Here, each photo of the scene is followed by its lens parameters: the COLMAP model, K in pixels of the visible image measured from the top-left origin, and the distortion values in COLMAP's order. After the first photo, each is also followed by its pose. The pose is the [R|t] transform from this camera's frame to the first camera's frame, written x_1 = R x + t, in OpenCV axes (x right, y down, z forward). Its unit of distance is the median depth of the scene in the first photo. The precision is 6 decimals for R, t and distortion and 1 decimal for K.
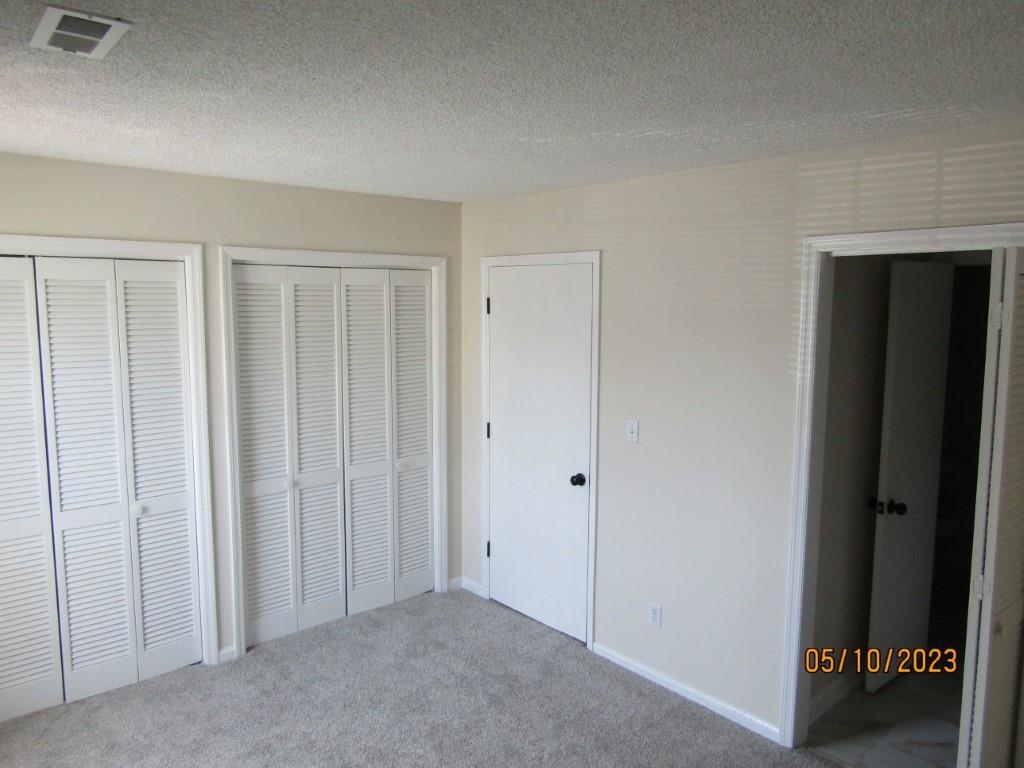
lens RADIAL K [[716.9, 0, 512.0], [0, 716.9, 384.0], [0, 0, 1]] dist [-0.017678, -0.001216]
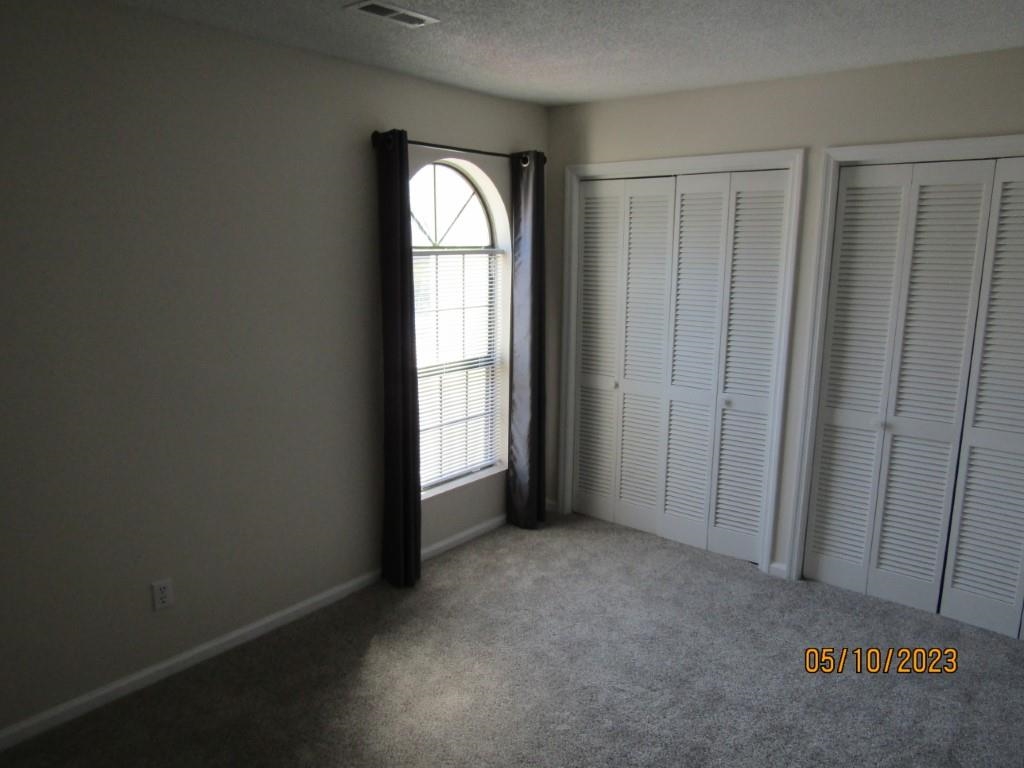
lens RADIAL K [[716.9, 0, 512.0], [0, 716.9, 384.0], [0, 0, 1]] dist [-0.017678, -0.001216]
pose [[0.169589, 0.177317, -0.969432, 0.469827], [-0.127256, 0.979386, 0.156875, 0.015695], [0.977264, 0.096761, 0.188657, 0.434445]]
